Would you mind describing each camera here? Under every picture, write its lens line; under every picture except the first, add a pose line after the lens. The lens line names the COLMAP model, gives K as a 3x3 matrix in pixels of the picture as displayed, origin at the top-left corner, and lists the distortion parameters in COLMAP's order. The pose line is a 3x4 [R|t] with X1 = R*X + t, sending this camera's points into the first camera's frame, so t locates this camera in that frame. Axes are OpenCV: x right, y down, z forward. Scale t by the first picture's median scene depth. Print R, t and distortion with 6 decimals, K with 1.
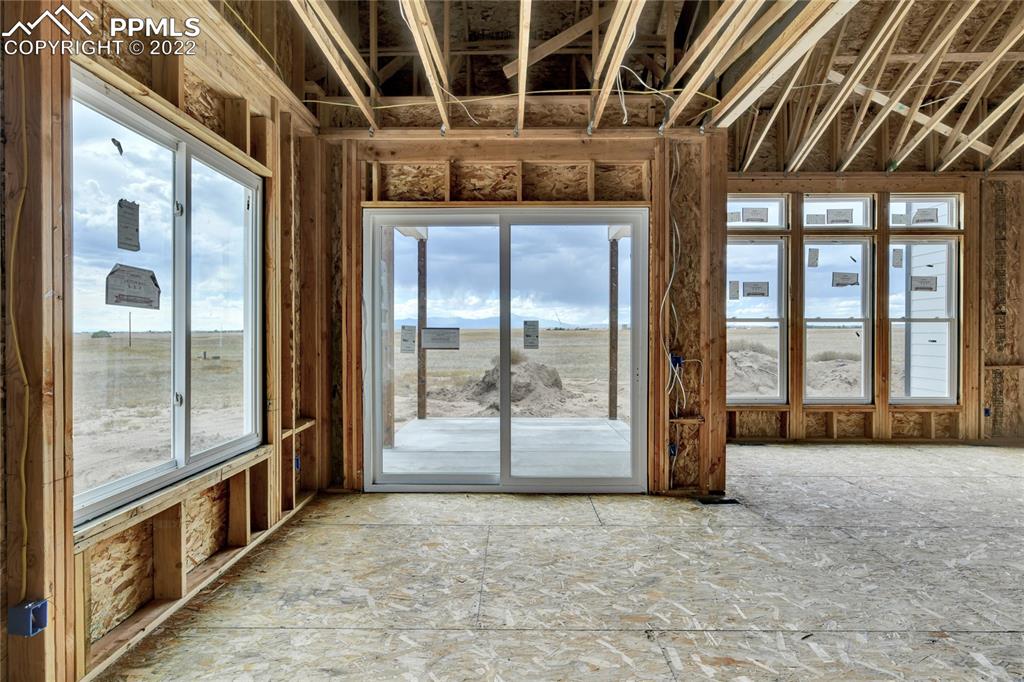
lens RADIAL K [[489.5, 0, 507.5], [0, 489.5, 337.3], [0, 0, 1]] dist [-0.001142, -0.000371]
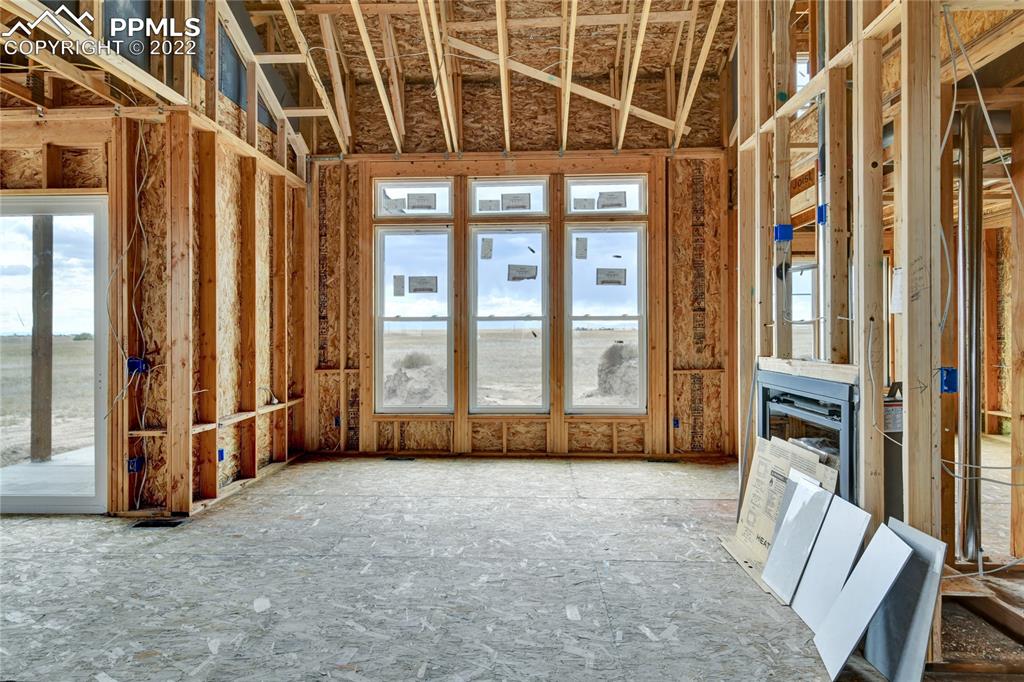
lens RADIAL K [[540.1, 0, 514.9], [0, 540.1, 334.1], [0, 0, 1]] dist [0.001830, 0.000250]
pose [[0.999491, -0.004660, -0.031555, 0.713511], [0.004424, 0.999962, -0.007562, 0.000230], [0.031589, 0.007418, 0.999473, 0.022941]]
